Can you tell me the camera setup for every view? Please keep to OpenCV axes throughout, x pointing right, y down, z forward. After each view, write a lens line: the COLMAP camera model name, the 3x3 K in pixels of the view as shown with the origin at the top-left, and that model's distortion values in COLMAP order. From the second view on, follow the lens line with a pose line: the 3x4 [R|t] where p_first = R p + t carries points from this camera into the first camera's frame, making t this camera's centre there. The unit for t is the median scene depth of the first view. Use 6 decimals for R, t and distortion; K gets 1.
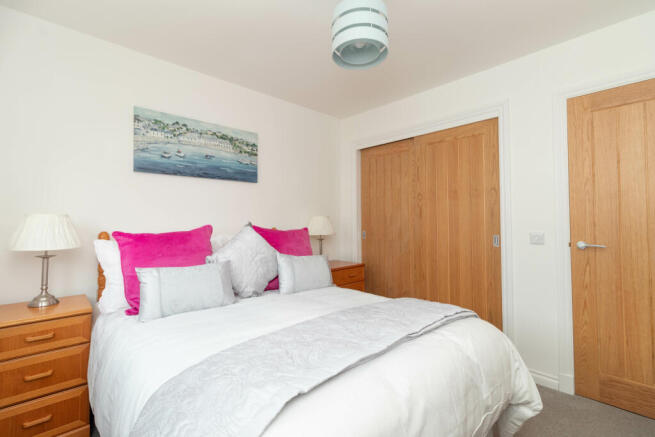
lens RADIAL K [[314.5, 0, 329.5], [0, 314.5, 211.1], [0, 0, 1]] dist [0.066369, -0.000005]
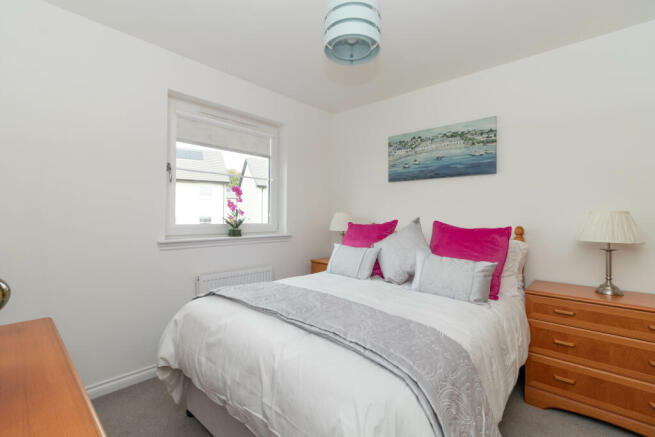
lens RADIAL K [[300.3, 0, 327.5], [0, 300.3, 218.5], [0, 0, 1]] dist [-0.000675, 0.000009]
pose [[0.094715, 0.012061, -0.995431, 0.594815], [0.027751, 0.999506, 0.014751, 0.010673], [0.995118, -0.029021, 0.094334, 0.494477]]
